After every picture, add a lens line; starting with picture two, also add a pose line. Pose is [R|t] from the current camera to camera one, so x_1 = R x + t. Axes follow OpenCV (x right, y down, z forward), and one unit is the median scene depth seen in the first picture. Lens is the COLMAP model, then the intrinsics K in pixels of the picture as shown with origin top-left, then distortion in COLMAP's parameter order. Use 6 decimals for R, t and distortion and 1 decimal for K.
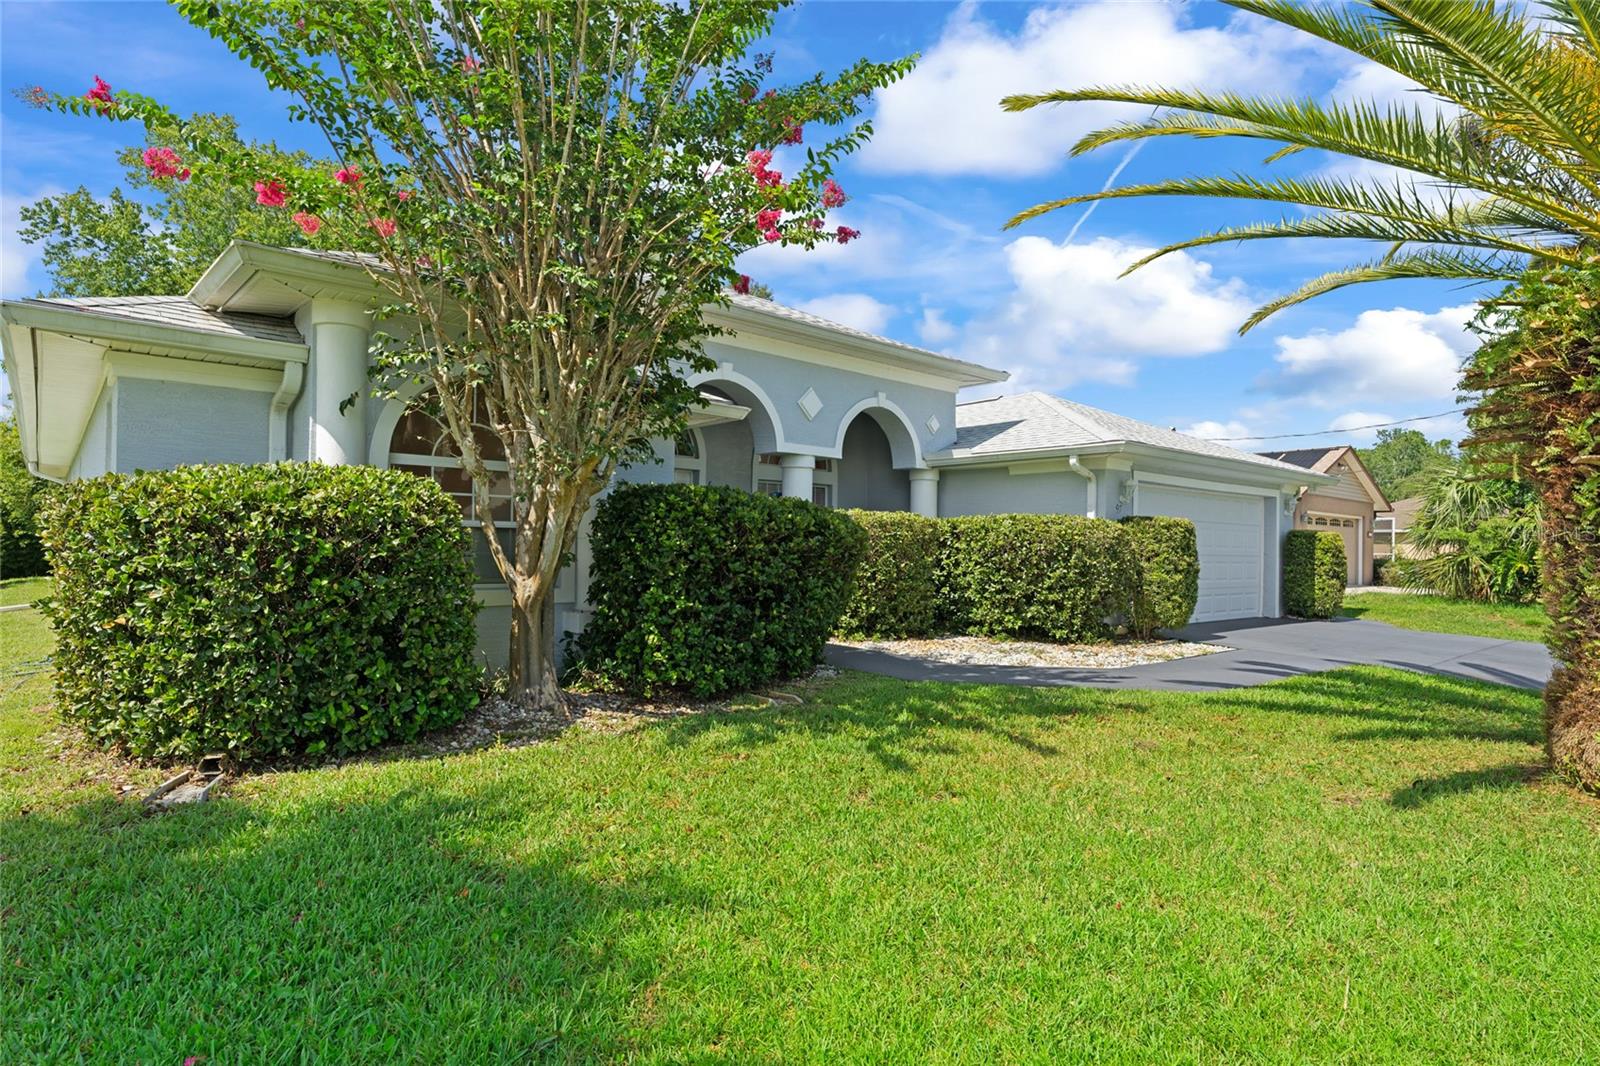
lens RADIAL K [[890.0, 0, 798.9], [0, 890.0, 546.3], [0, 0, 1]] dist [0.005511, 0.003542]
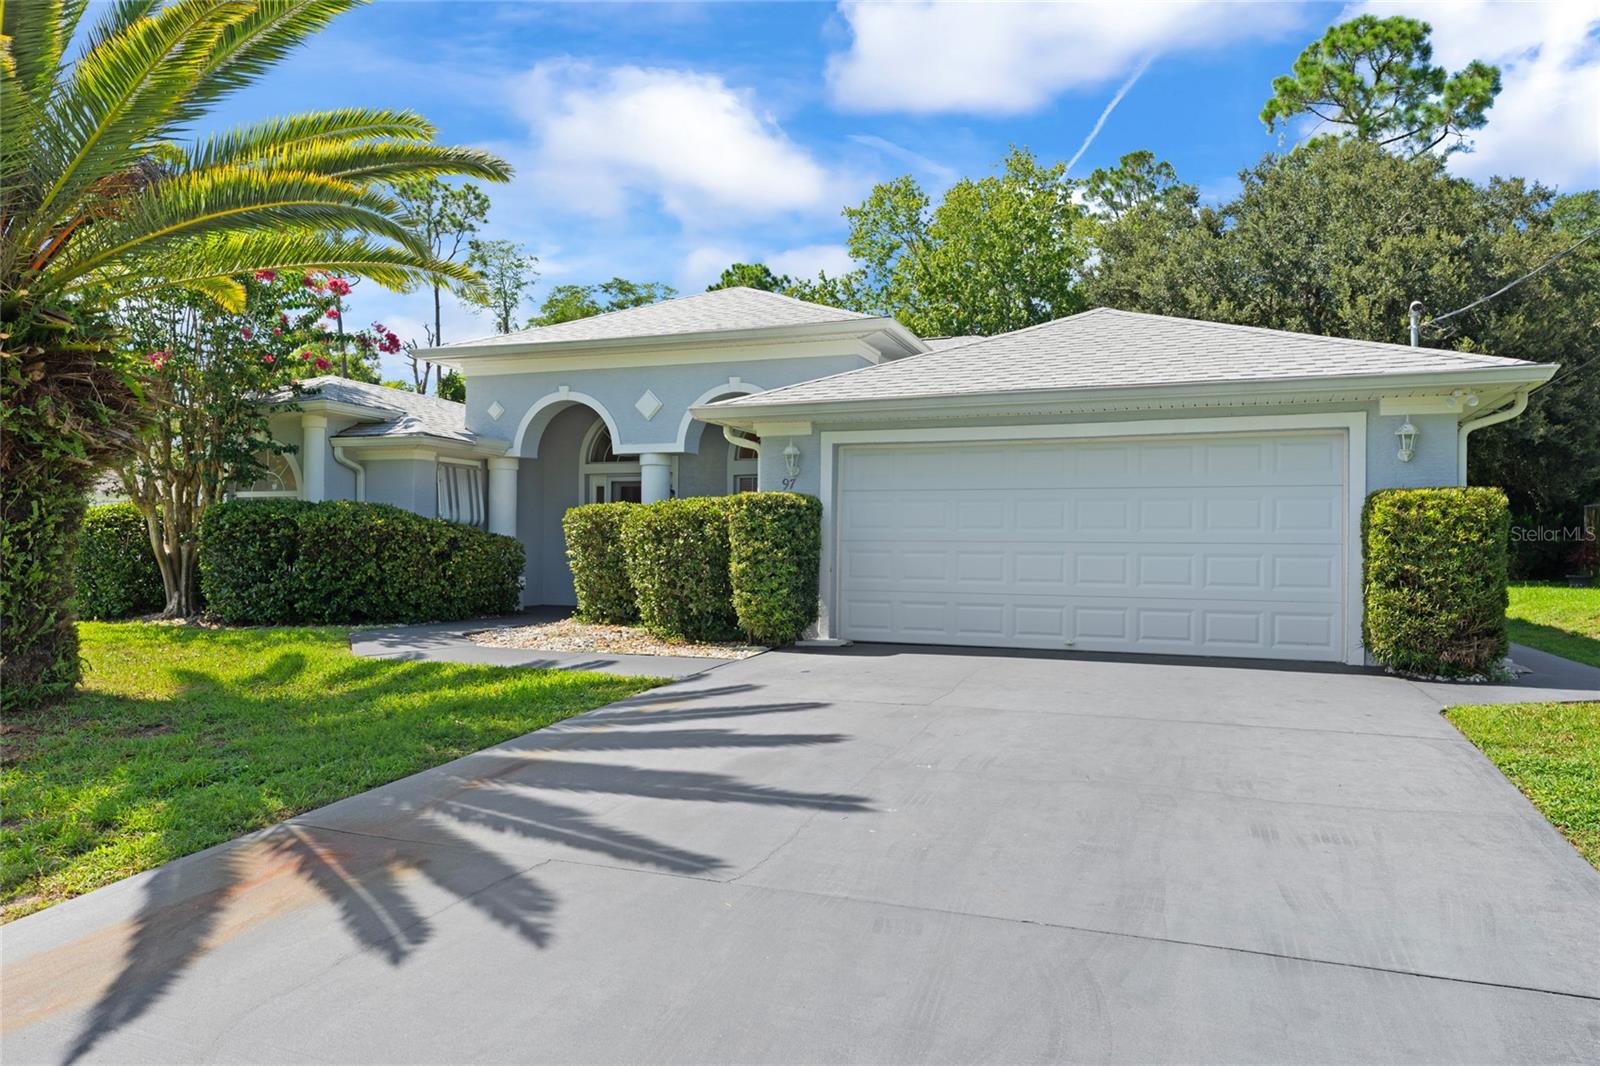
lens RADIAL K [[1067.2, 0, 793.7], [0, 1067.2, 549.3], [0, 0, 1]] dist [0.001843, -0.003162]
pose [[0.443032, -0.007954, -0.896471, 1.285717], [0.001818, 0.999967, -0.007973, 0.024611], [0.896504, 0.001903, 0.443031, 0.610724]]
